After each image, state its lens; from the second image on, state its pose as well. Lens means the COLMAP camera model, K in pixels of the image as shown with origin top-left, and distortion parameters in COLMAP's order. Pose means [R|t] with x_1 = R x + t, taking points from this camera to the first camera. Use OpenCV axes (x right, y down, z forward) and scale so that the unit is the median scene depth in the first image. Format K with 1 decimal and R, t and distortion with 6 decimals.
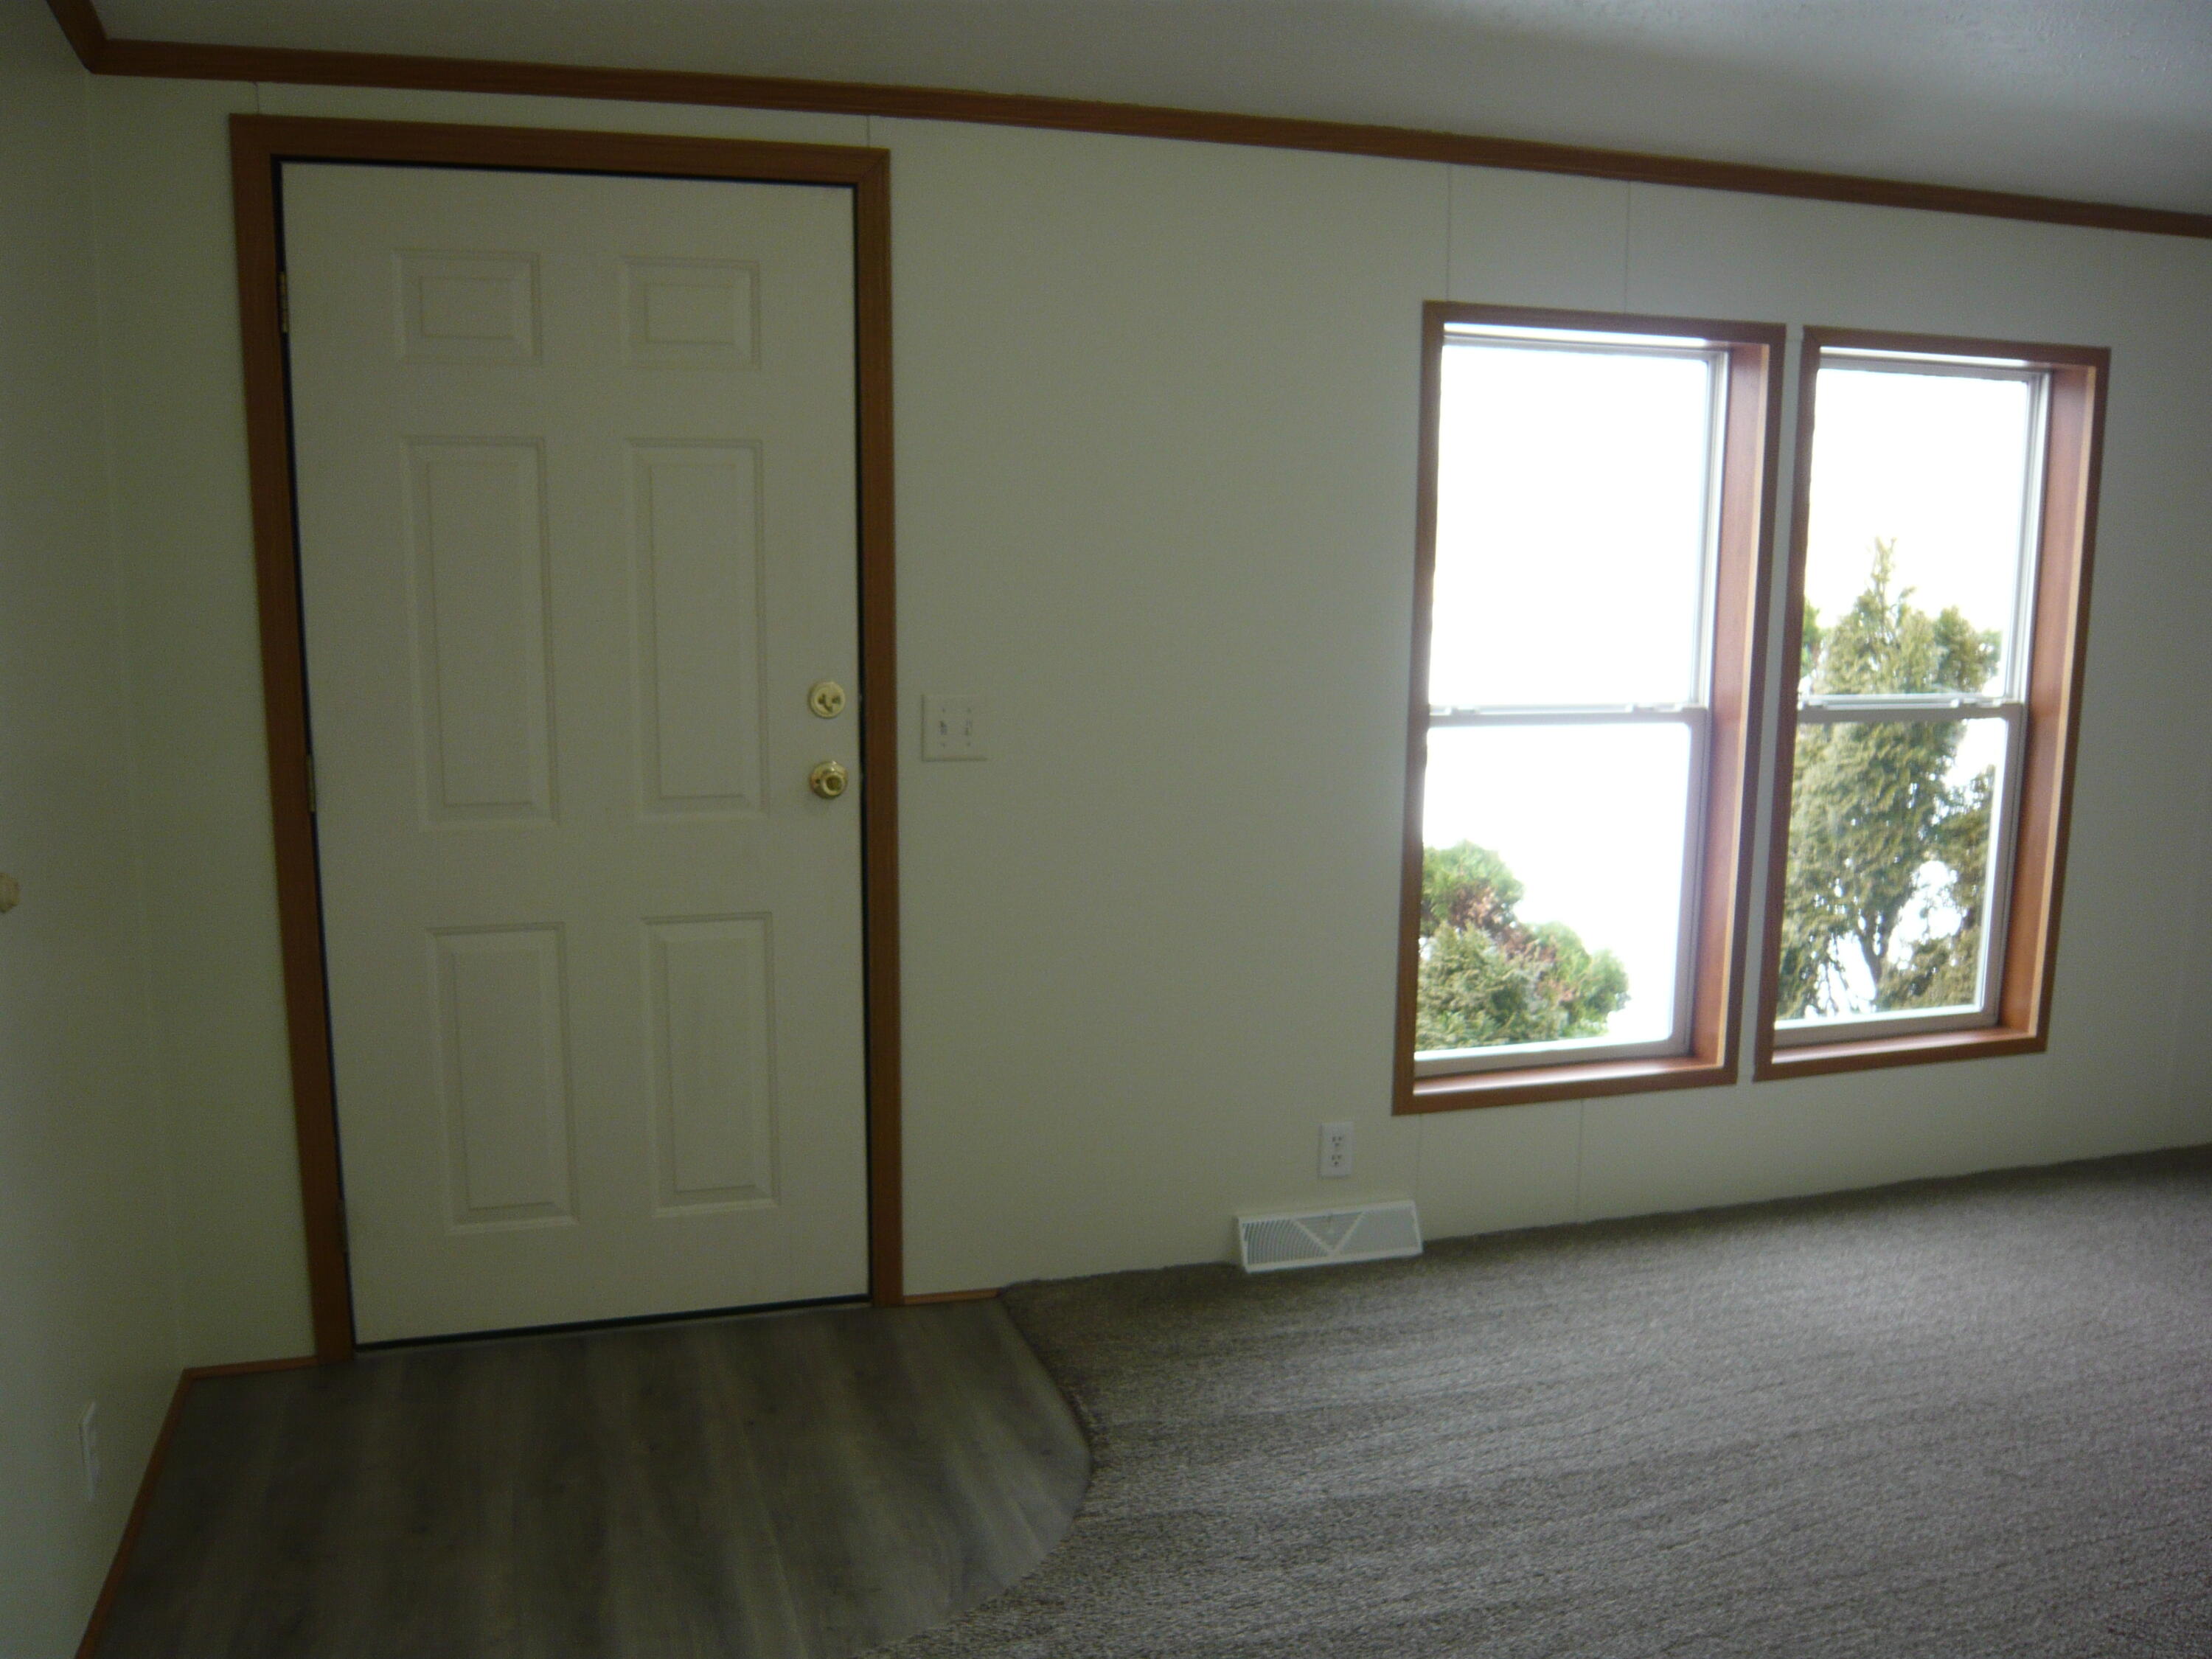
lens RADIAL K [[1937.0, 0, 1112.3], [0, 1937.0, 878.8], [0, 0, 1]] dist [-0.081104, 0.007944]
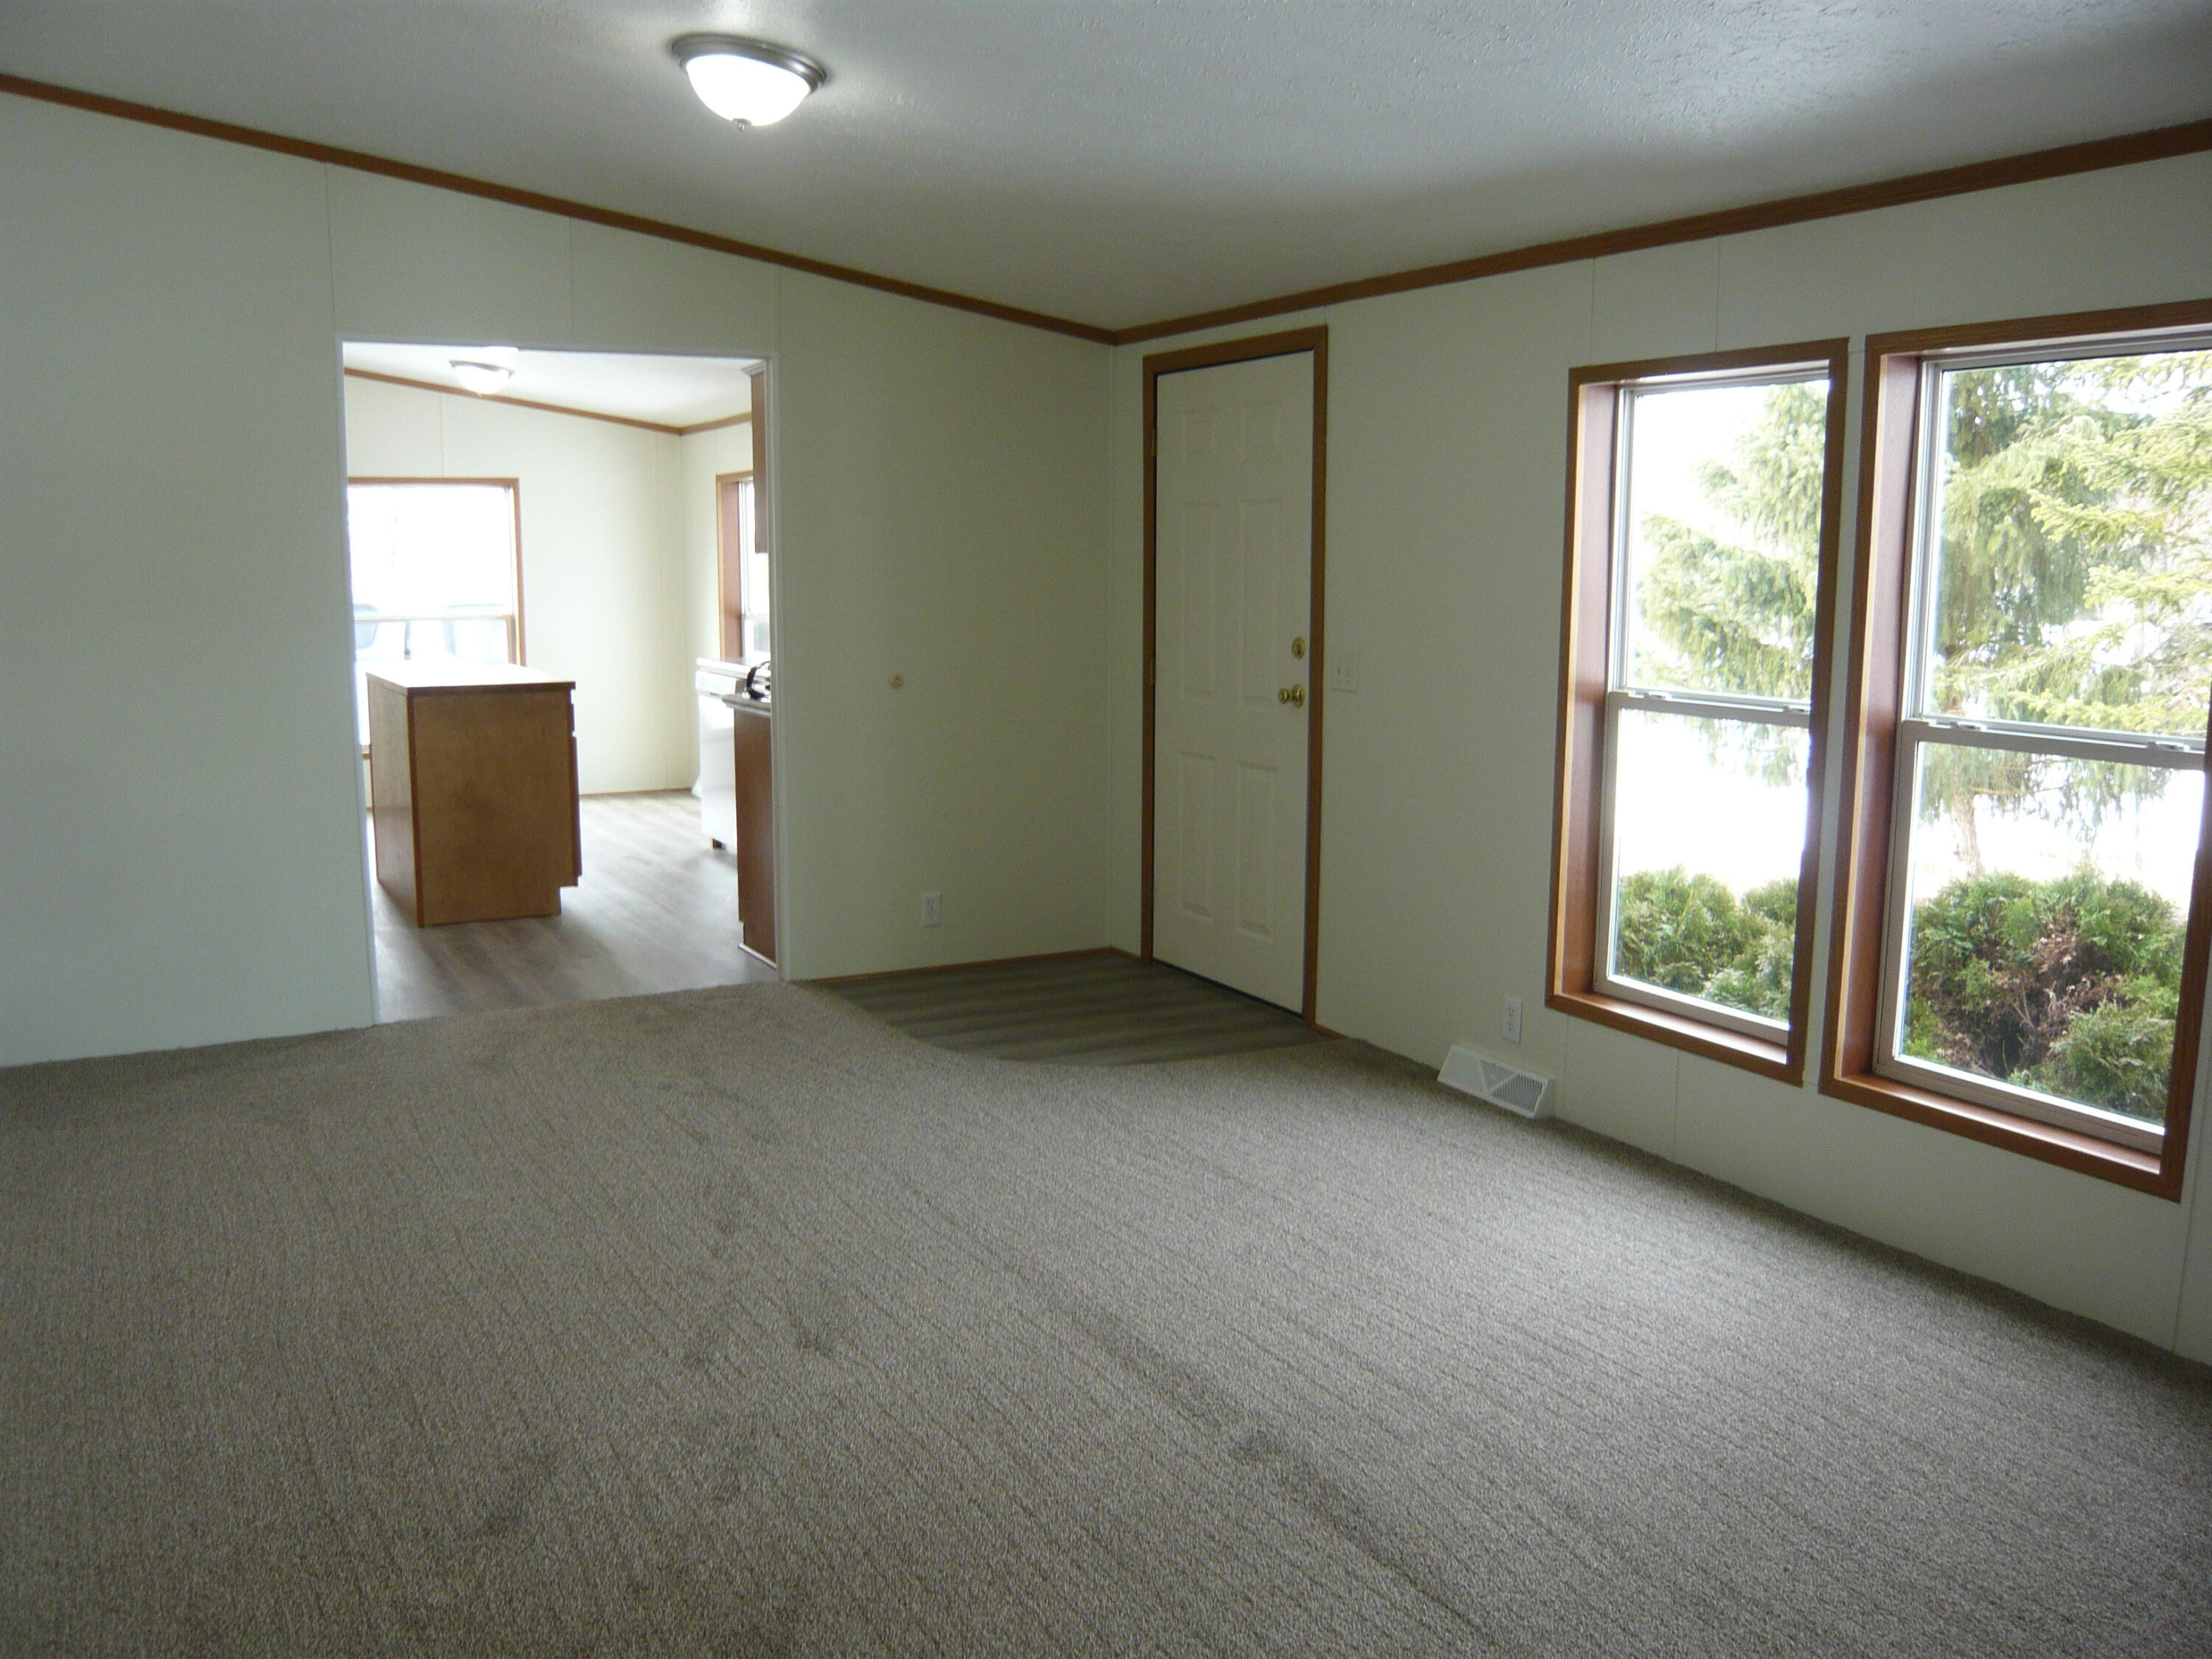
lens RADIAL K [[1878.5, 0, 1106.0], [0, 1878.5, 829.5], [0, 0, 1]] dist [-0.078996, 0.004333]
pose [[0.189273, 0.128381, -0.973496, 1.408190], [-0.187411, 0.977914, 0.092526, -0.054958], [0.963874, 0.164931, 0.209153, 0.499963]]
